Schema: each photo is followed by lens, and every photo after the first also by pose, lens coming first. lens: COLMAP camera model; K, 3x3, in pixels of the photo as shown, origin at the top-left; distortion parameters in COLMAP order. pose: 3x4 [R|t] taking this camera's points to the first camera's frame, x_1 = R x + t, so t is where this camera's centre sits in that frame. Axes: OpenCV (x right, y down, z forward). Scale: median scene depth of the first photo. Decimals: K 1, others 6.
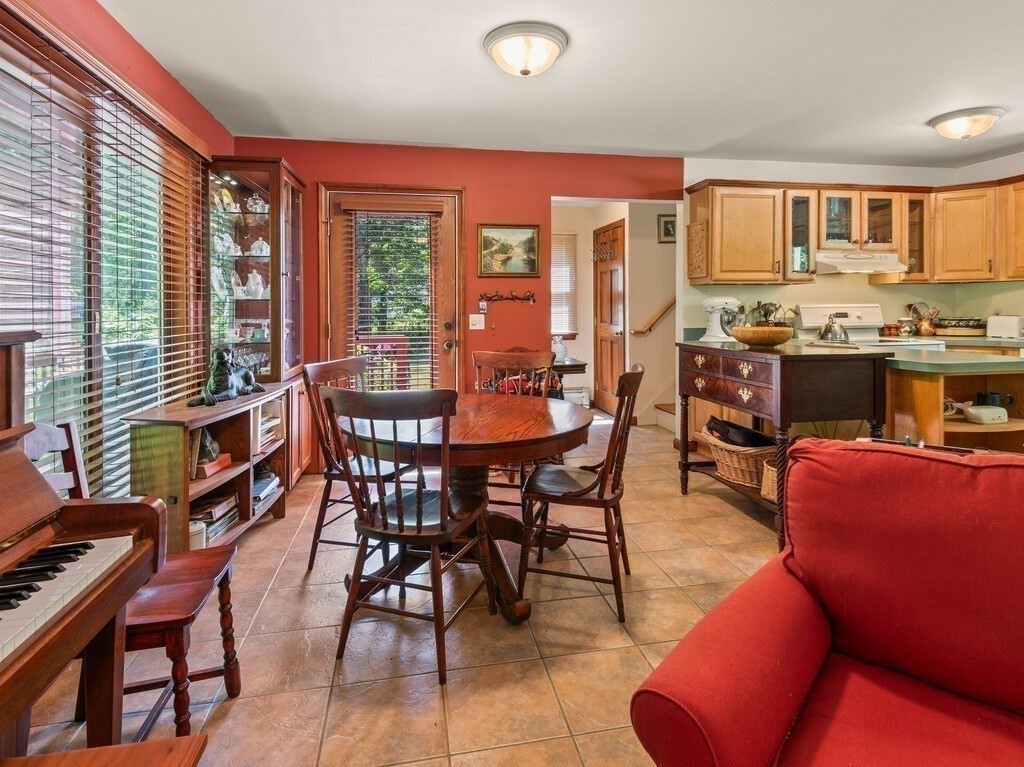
lens RADIAL K [[548.1, 0, 517.8], [0, 548.1, 302.5], [0, 0, 1]] dist [-0.000150, 0.000220]
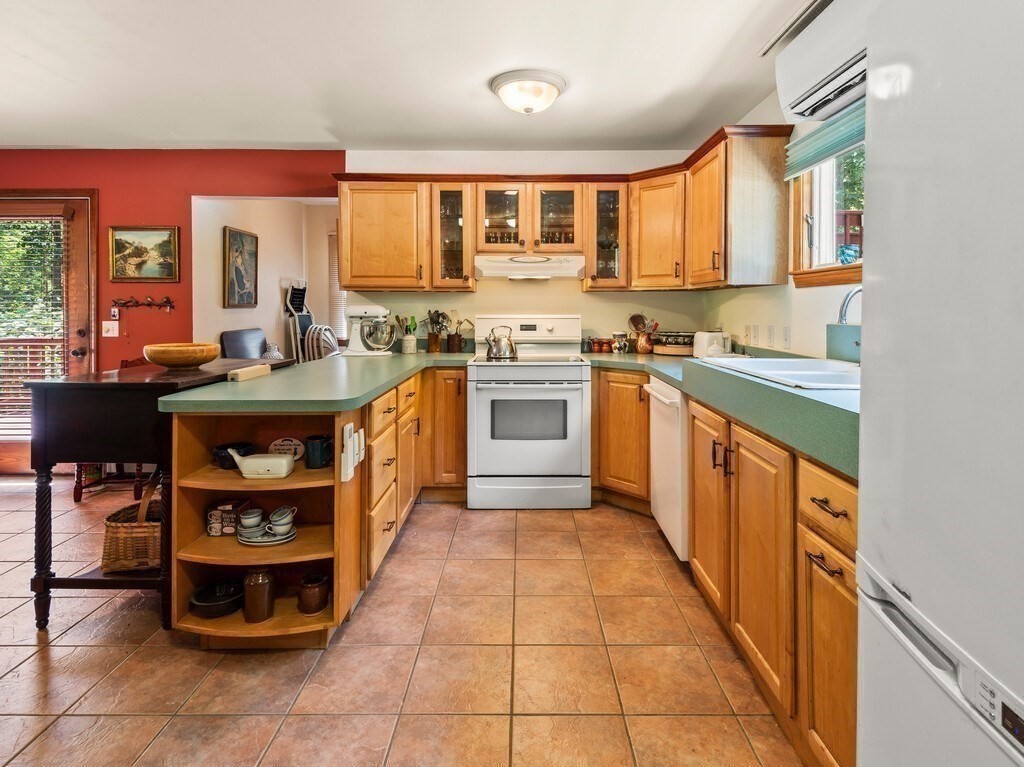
lens RADIAL K [[548.1, 0, 517.8], [0, 548.1, 302.5], [0, 0, 1]] dist [-0.000150, 0.000220]
pose [[0.988622, 0.009164, -0.150144, 0.759366], [-0.009437, 0.999955, -0.001106, -0.016137], [0.150127, 0.002510, 0.988664, 0.161329]]
